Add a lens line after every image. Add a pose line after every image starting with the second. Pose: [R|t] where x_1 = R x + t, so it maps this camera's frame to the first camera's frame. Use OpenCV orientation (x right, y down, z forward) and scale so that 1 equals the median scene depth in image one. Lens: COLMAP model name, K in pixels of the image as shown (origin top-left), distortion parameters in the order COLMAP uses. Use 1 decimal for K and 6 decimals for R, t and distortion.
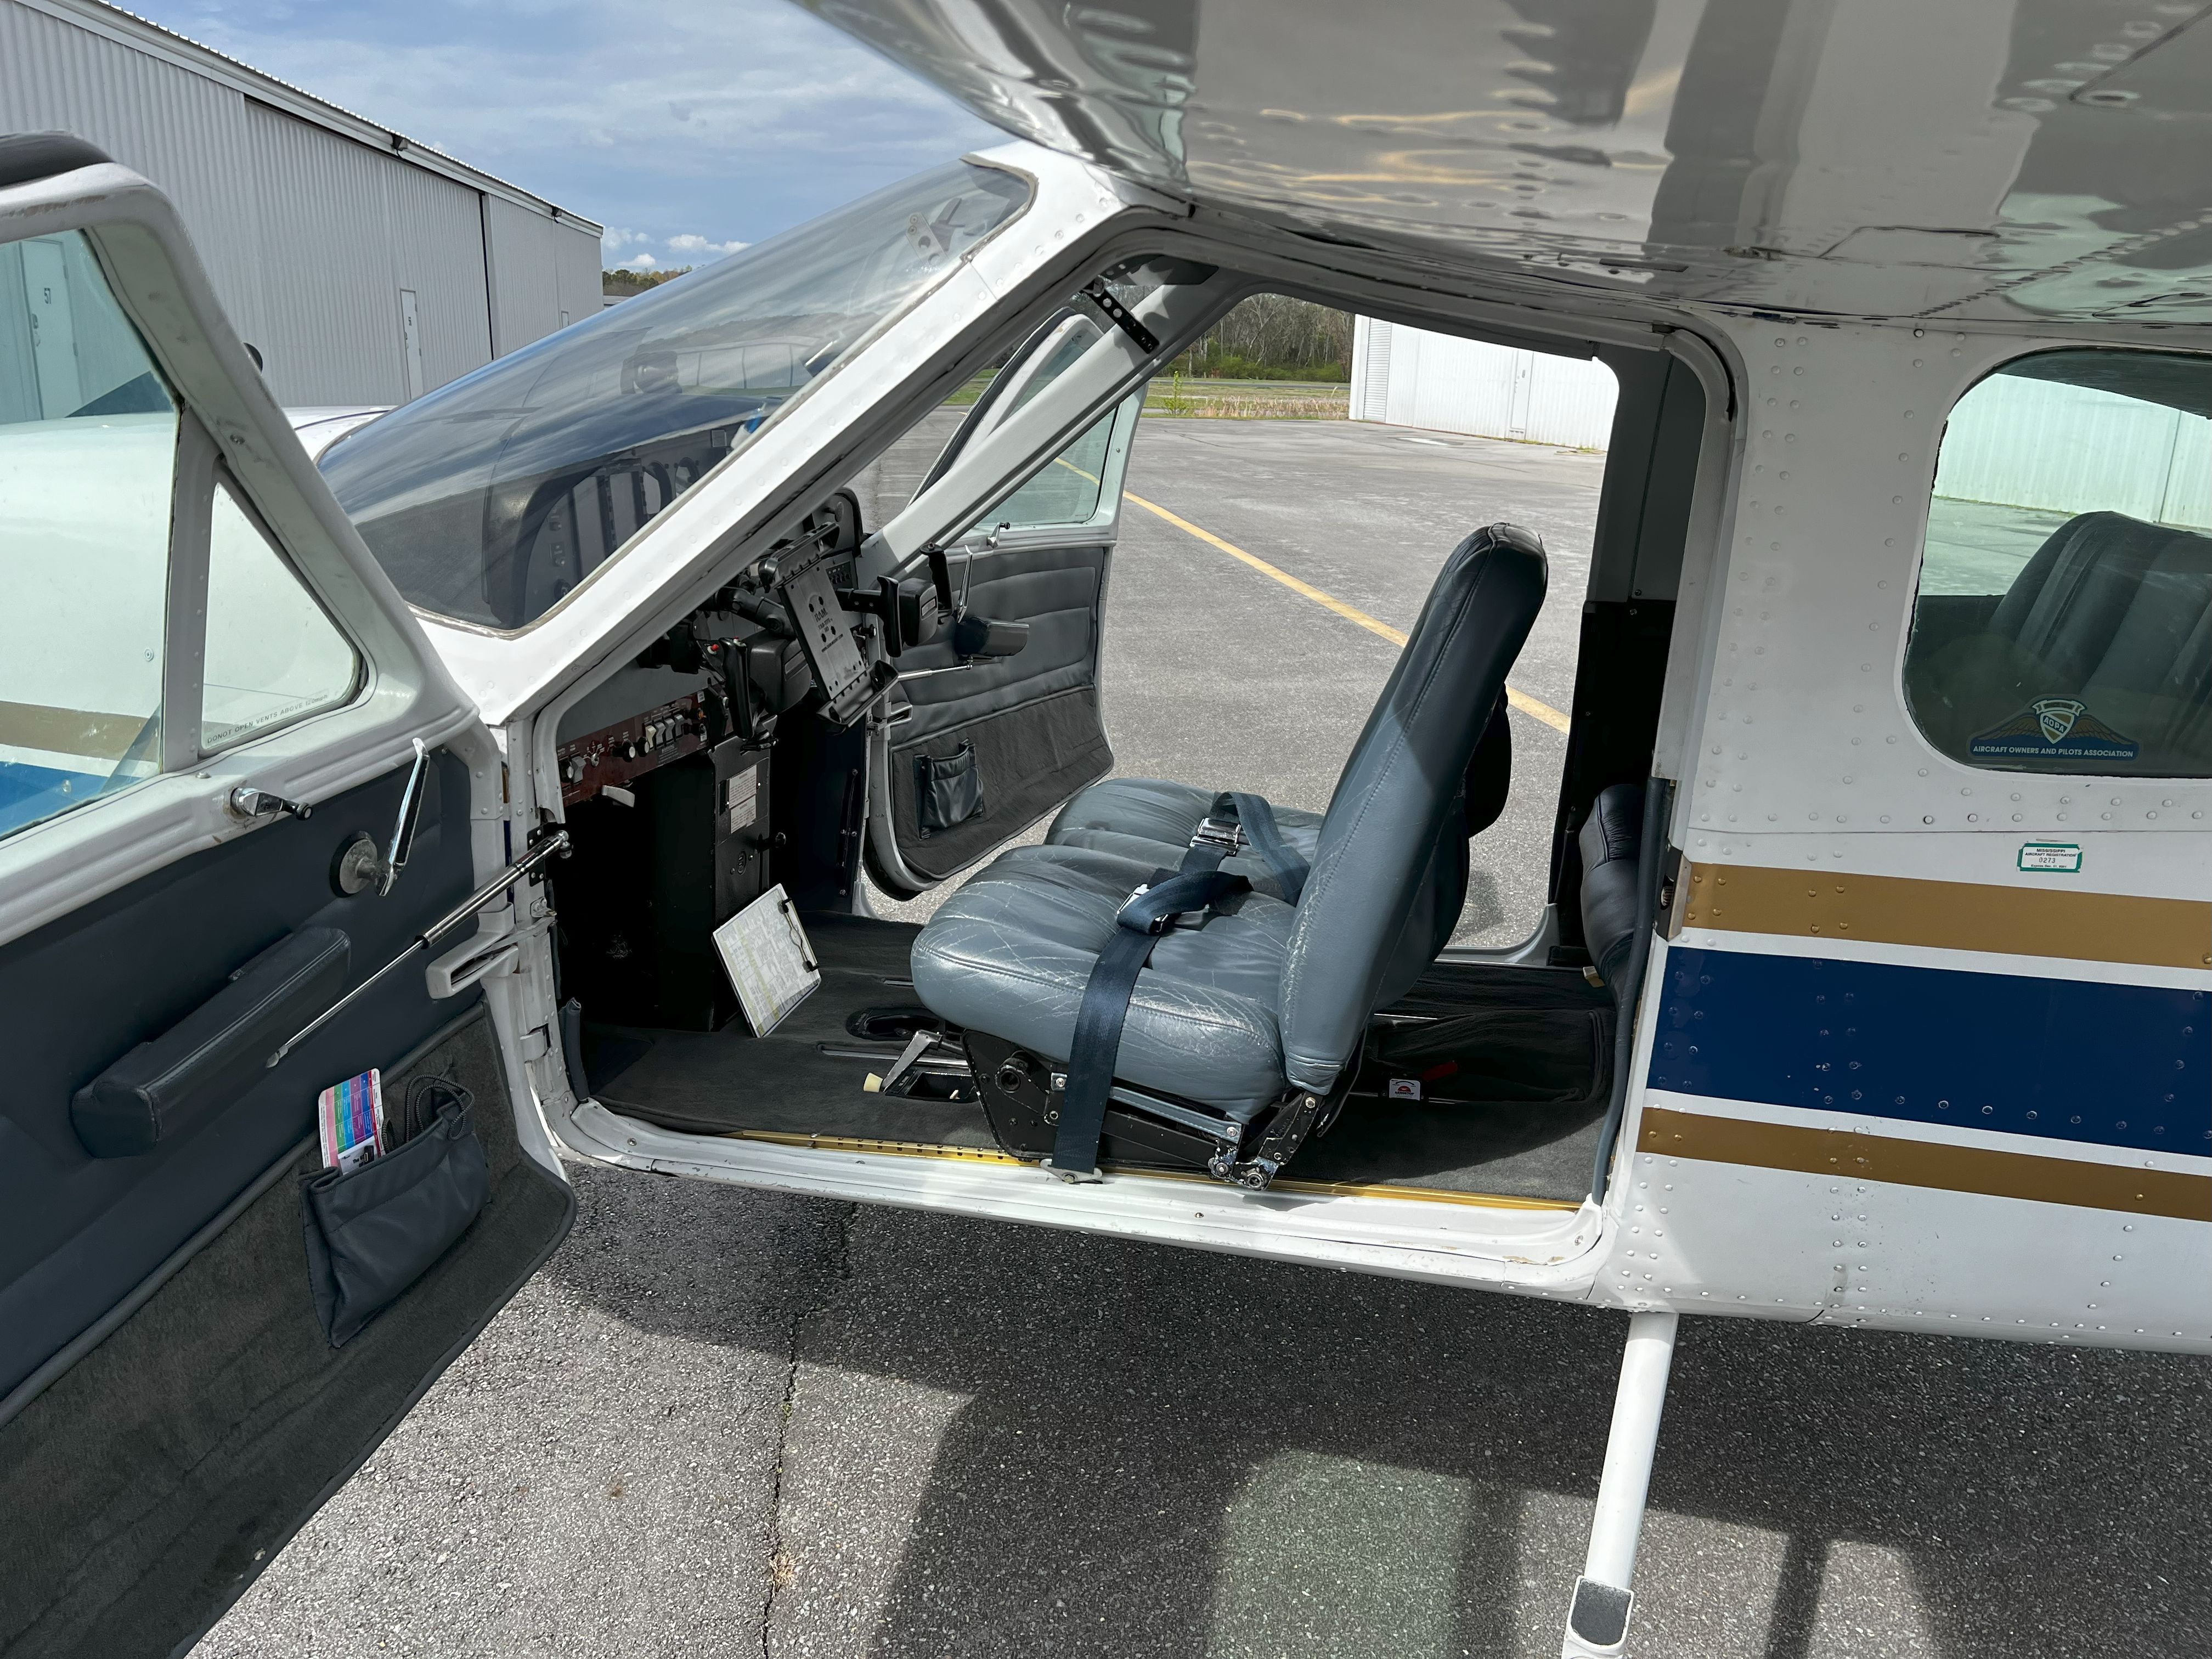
lens RADIAL K [[1688.0, 0, 1109.2], [0, 1688.0, 831.0], [0, 0, 1]] dist [0.075435, -0.092689]
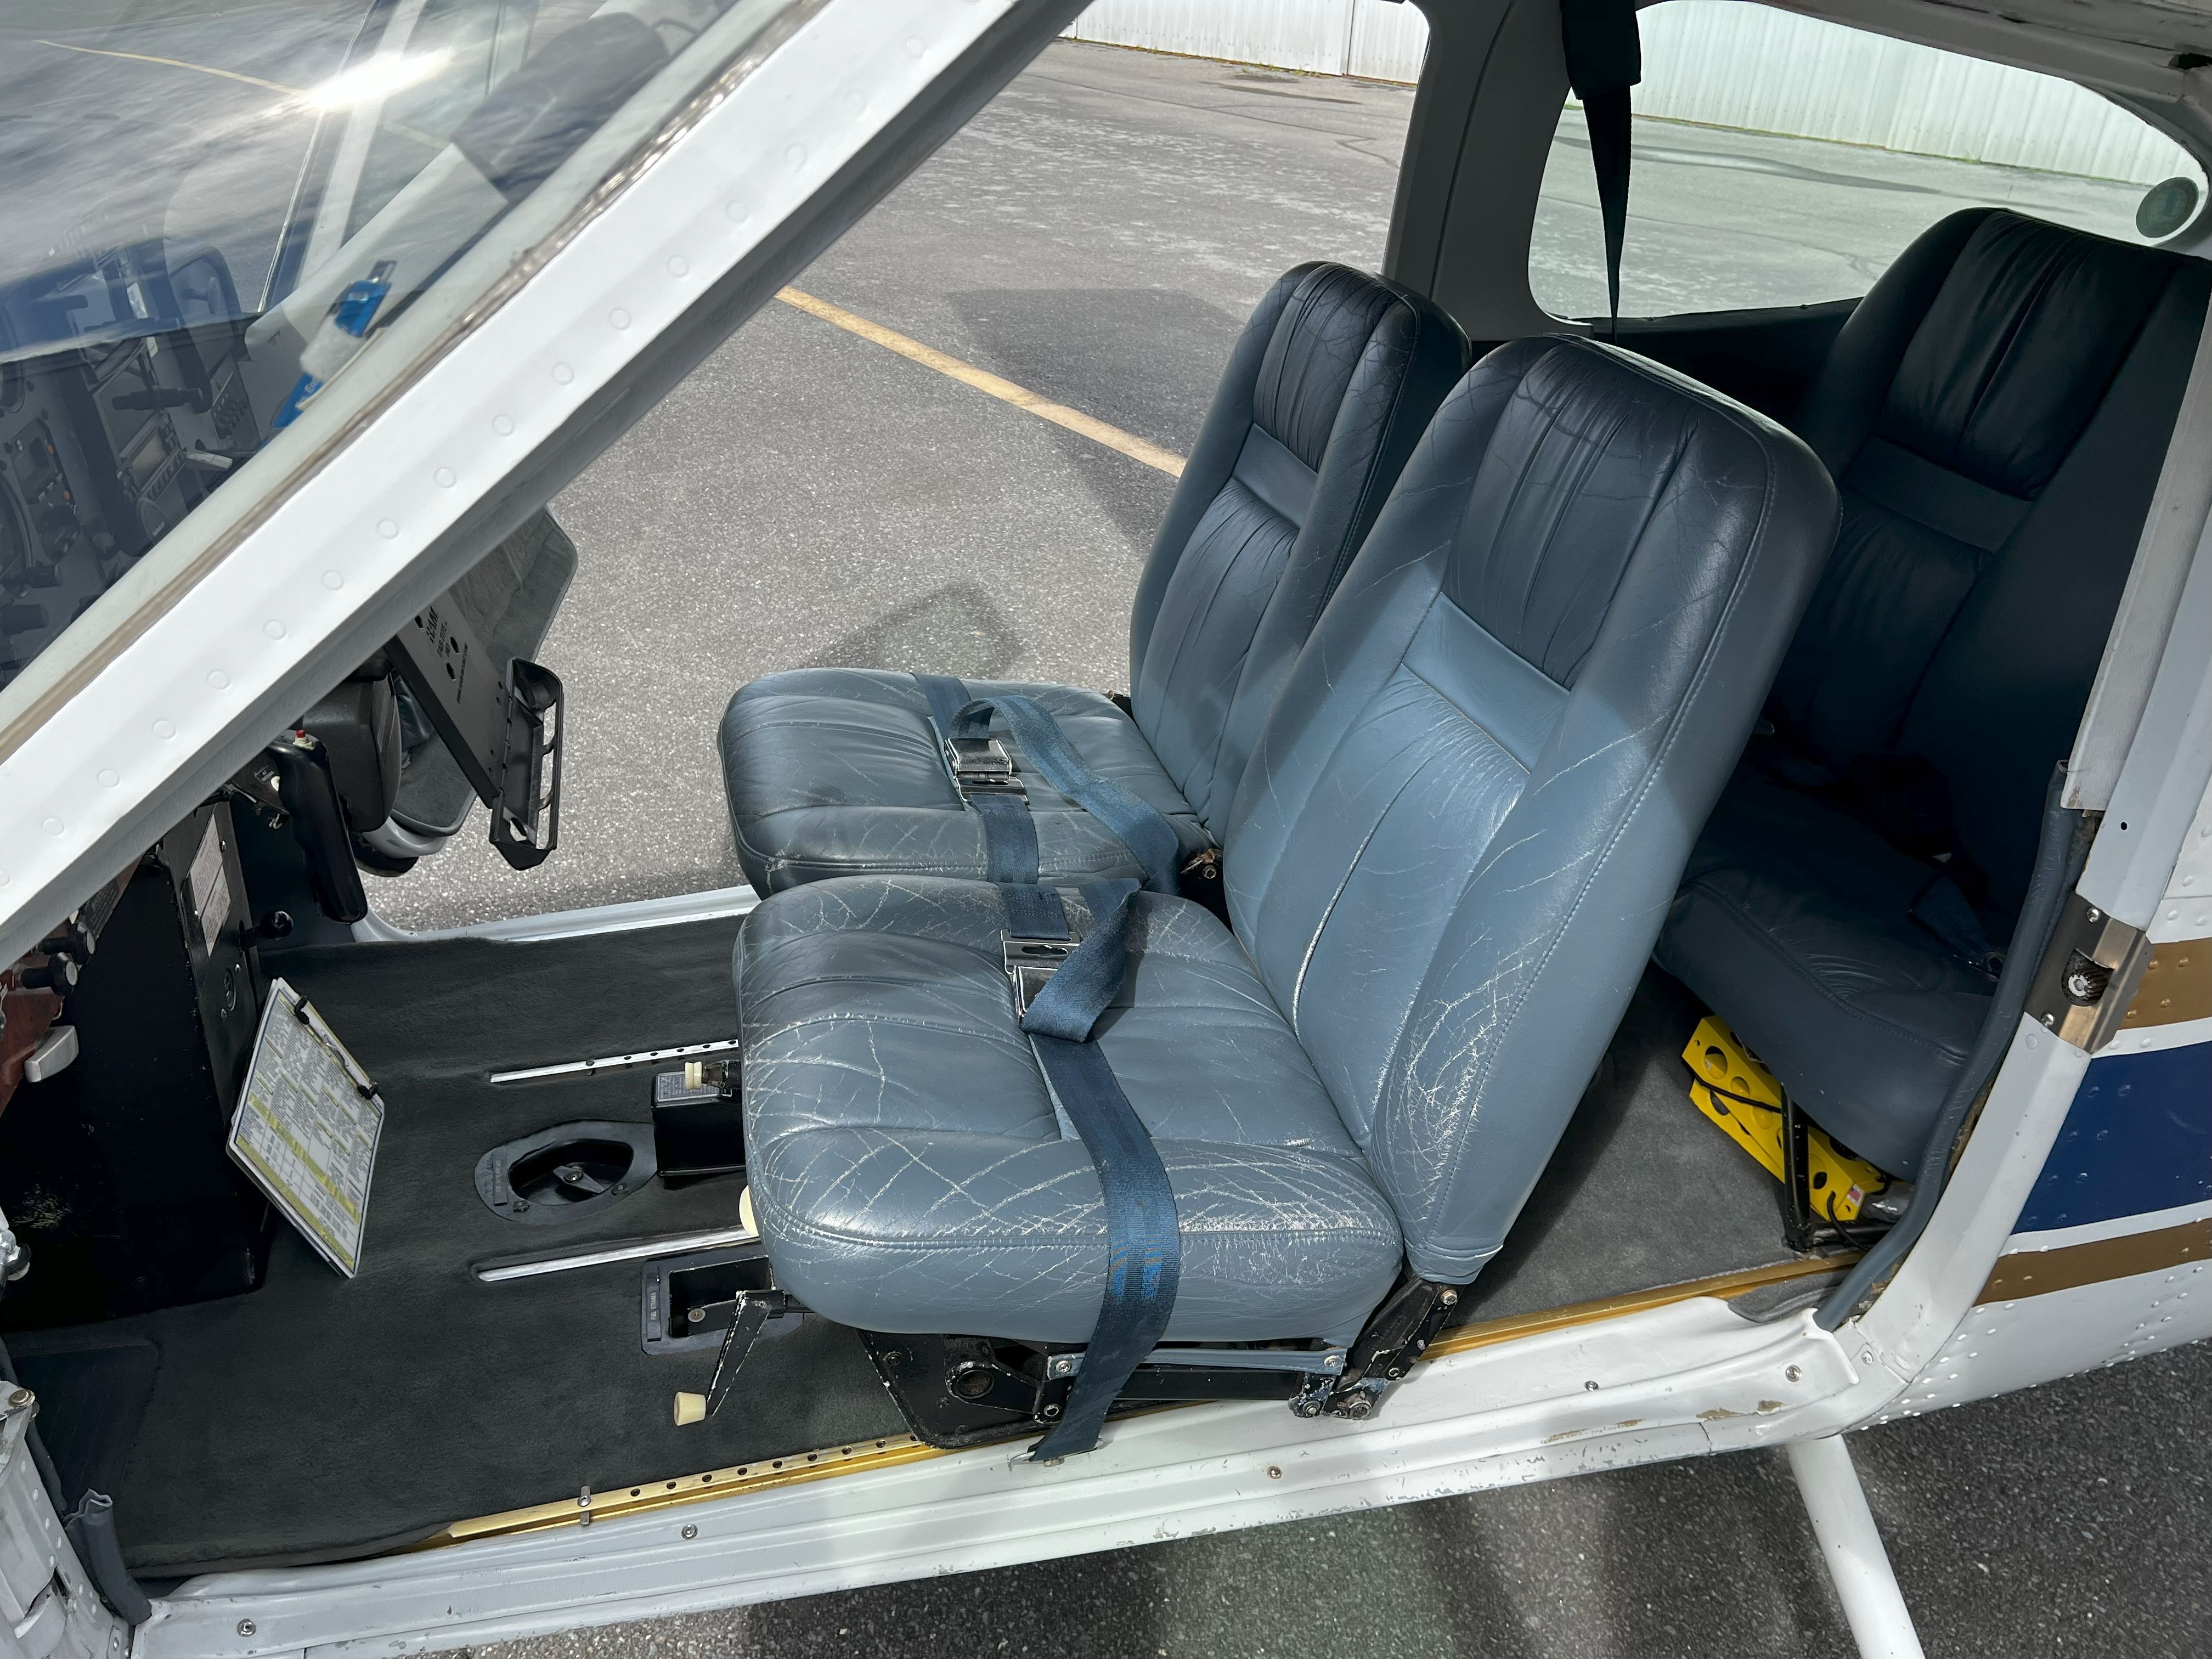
lens RADIAL K [[1688.0, 0, 1106.4], [0, 1688.0, 835.4], [0, 0, 1]] dist [0.075435, -0.092689]
pose [[0.898309, -0.200742, 0.390825, -0.201401], [0.101752, 0.960390, 0.259417, -0.177786], [-0.427420, -0.193269, 0.883153, 0.461902]]
